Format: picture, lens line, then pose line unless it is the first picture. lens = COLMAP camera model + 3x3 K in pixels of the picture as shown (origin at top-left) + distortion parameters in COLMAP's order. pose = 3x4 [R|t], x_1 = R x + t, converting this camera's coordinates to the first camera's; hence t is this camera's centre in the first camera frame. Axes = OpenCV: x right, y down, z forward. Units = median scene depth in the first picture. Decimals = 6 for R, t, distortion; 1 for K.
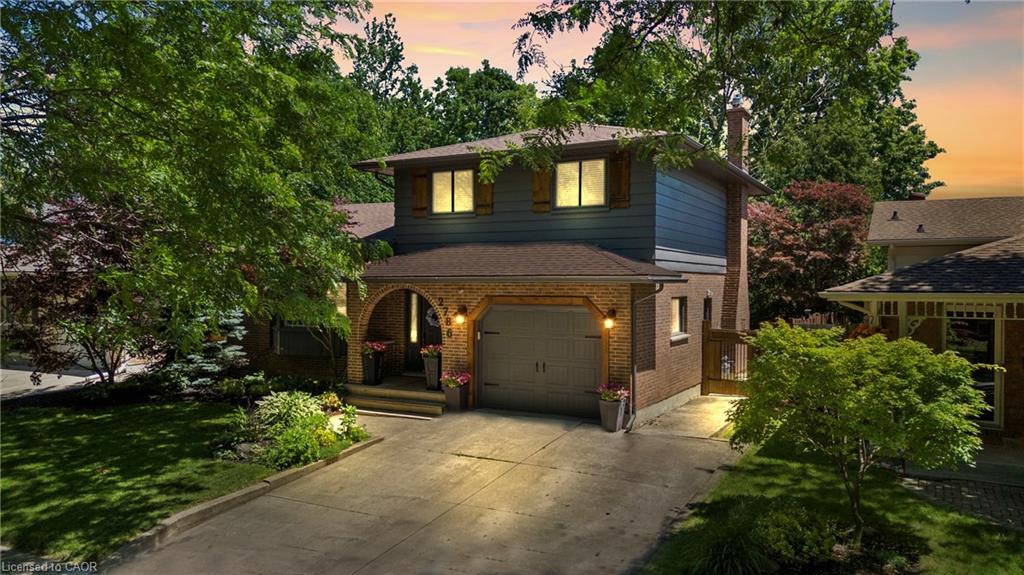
lens RADIAL K [[735.0, 0, 512.0], [0, 735.0, 287.5], [0, 0, 1]] dist [0.002873, 0.071139]
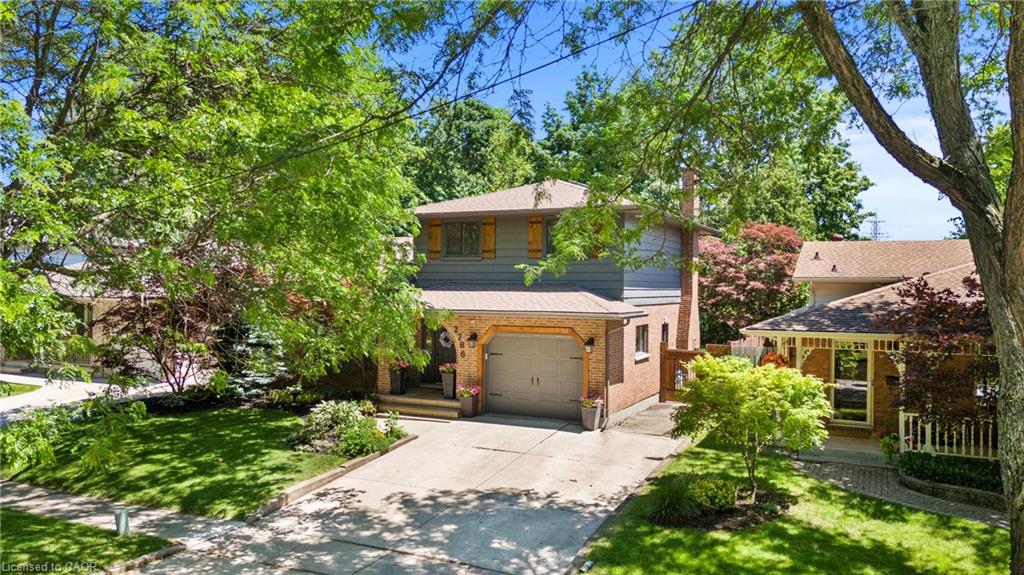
lens RADIAL K [[735.0, 0, 512.0], [0, 735.0, 287.5], [0, 0, 1]] dist [0.002873, 0.071139]
pose [[0.998970, 0.006322, 0.044937, -0.057742], [-0.006007, 0.999957, -0.007127, -0.044470], [-0.044980, 0.006850, 0.998964, -0.274074]]
